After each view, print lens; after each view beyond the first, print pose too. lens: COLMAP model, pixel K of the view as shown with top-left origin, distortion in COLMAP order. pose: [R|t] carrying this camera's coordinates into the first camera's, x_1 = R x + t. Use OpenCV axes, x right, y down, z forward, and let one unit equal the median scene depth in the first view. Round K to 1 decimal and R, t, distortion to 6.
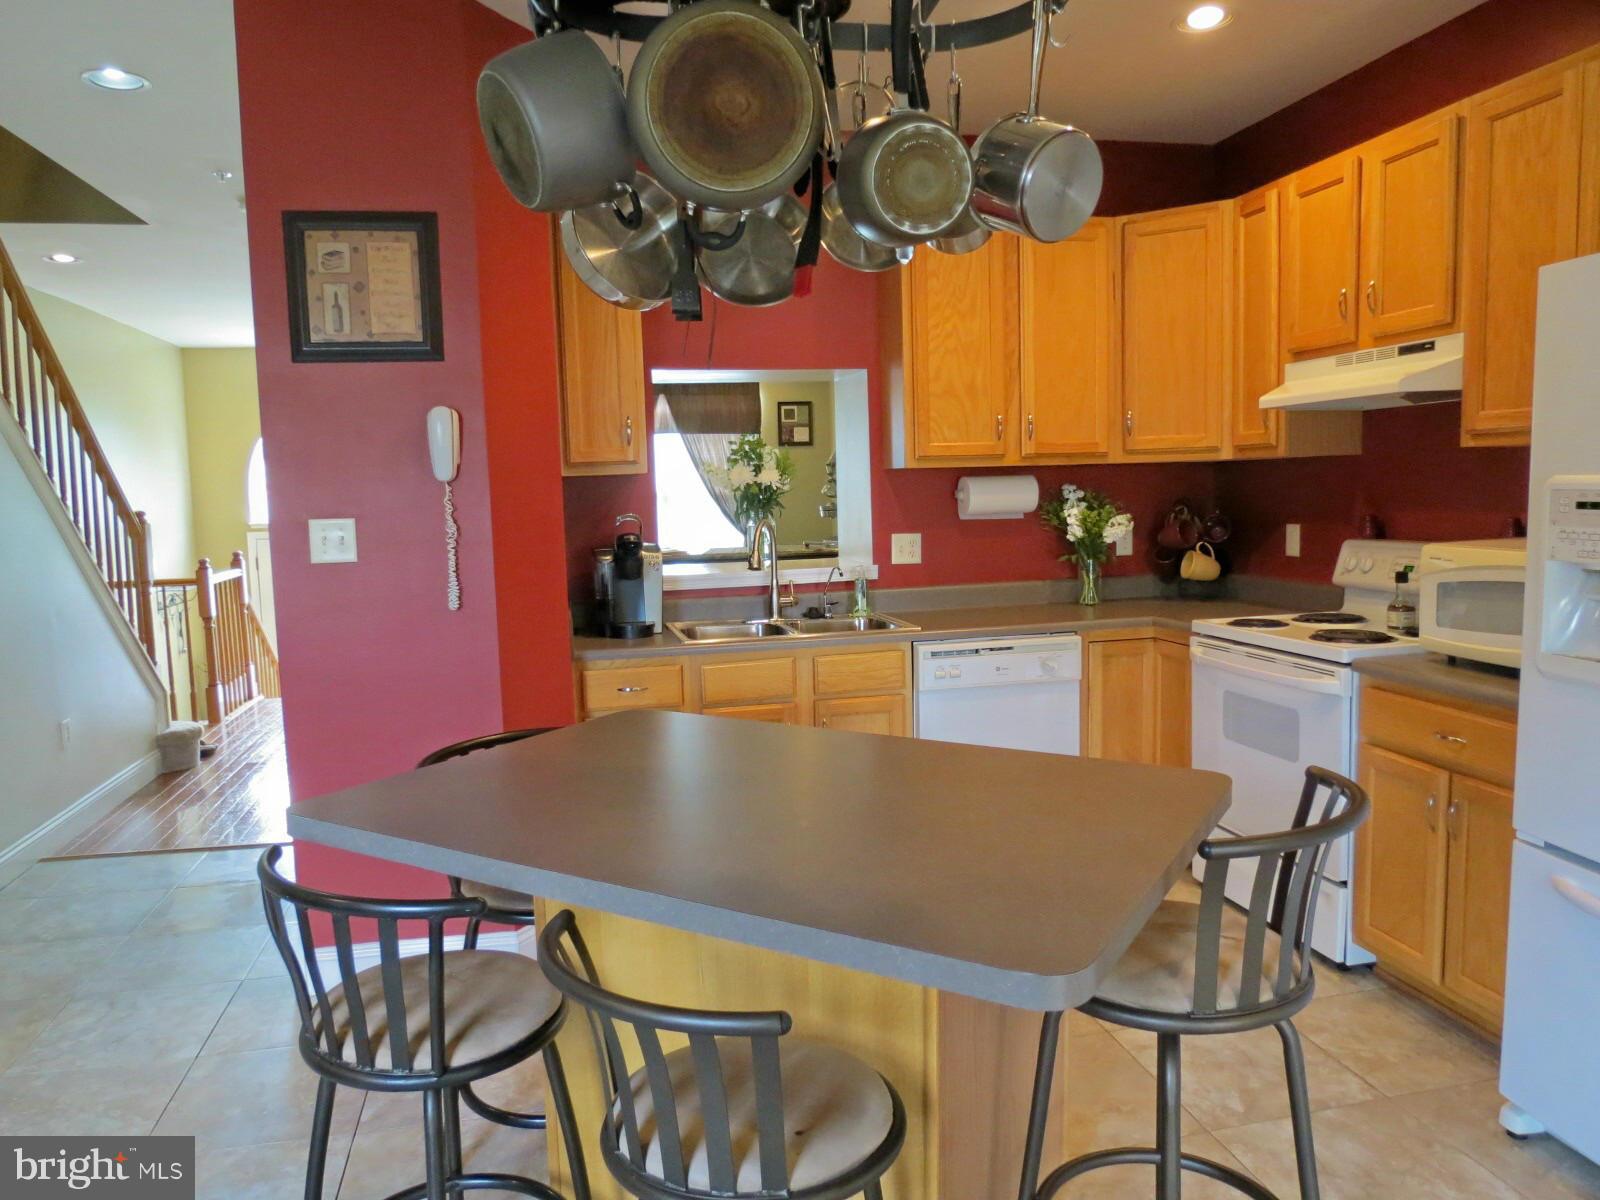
lens RADIAL K [[1125.5, 0, 794.1], [0, 1125.5, 605.0], [0, 0, 1]] dist [-0.033808, 0.002638]
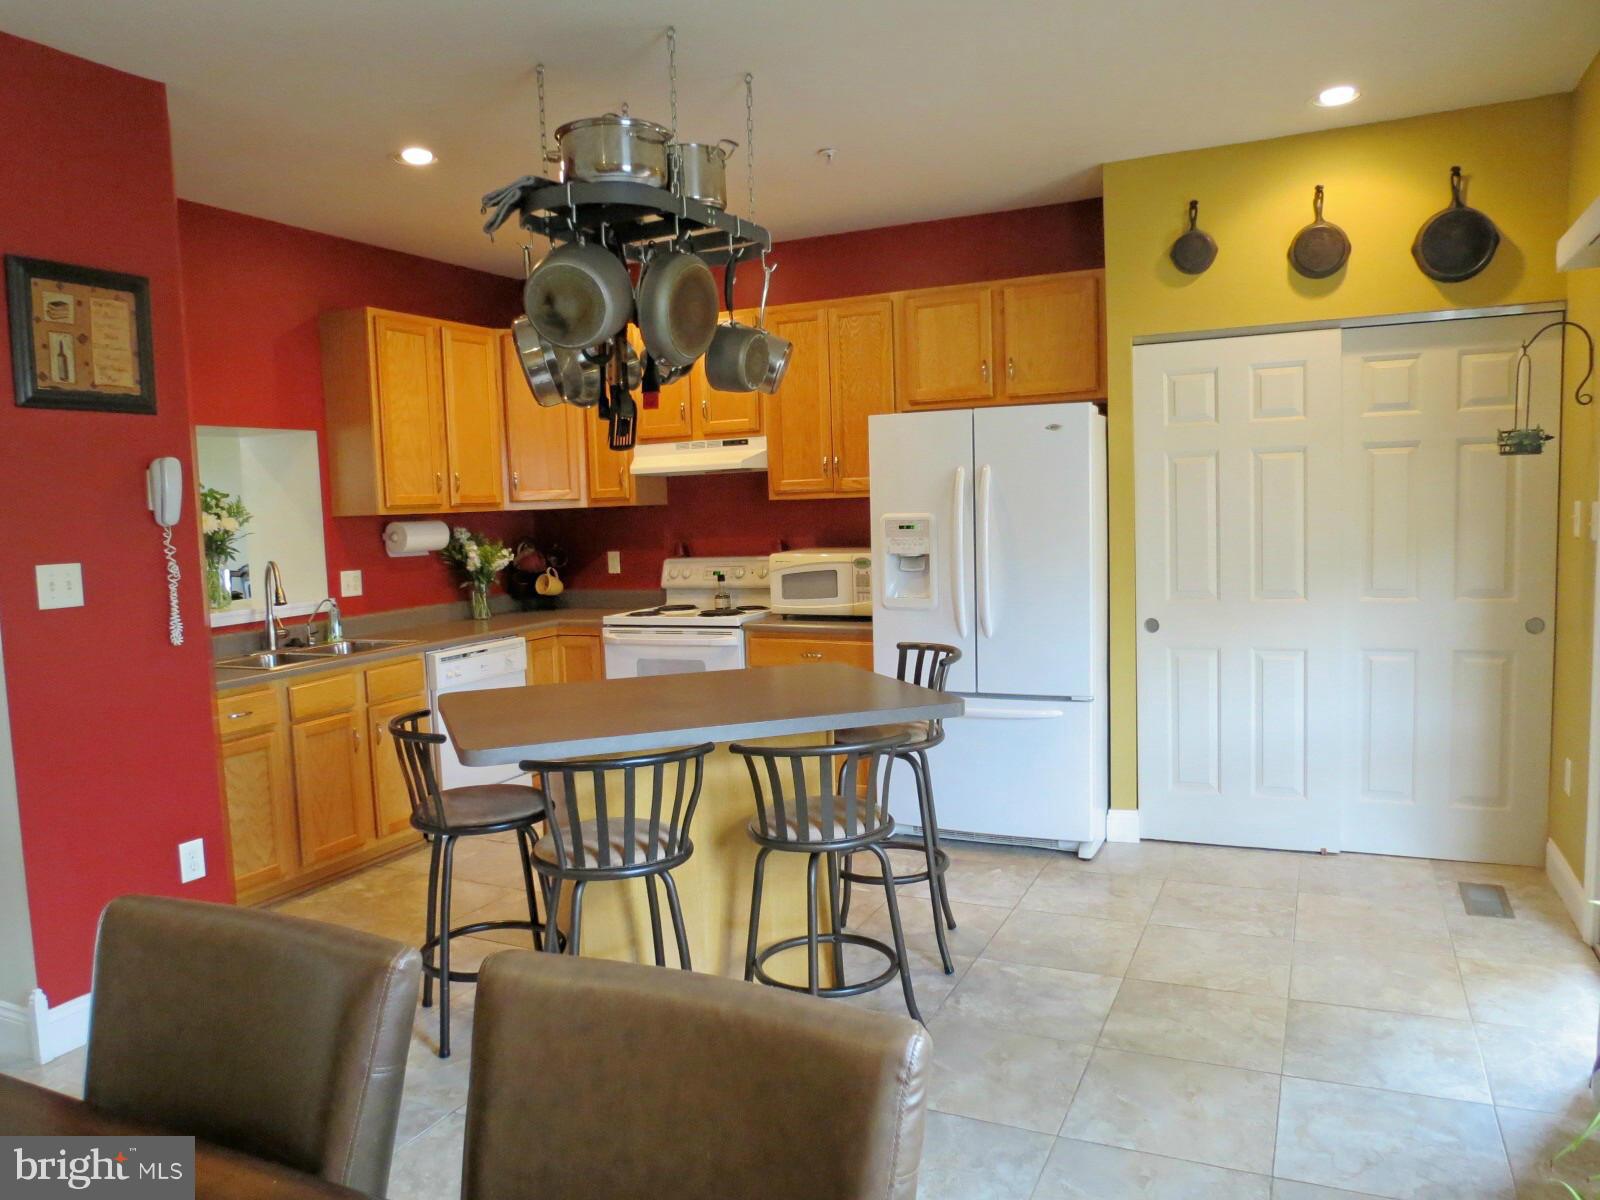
lens RADIAL K [[1125.5, 0, 794.1], [0, 1125.5, 605.0], [0, 0, 1]] dist [-0.033808, 0.002638]
pose [[0.610060, -0.065471, 0.789646, -0.737585], [0.101216, 0.994855, 0.004289, 0.019729], [-0.785864, 0.077309, 0.613548, -0.113165]]
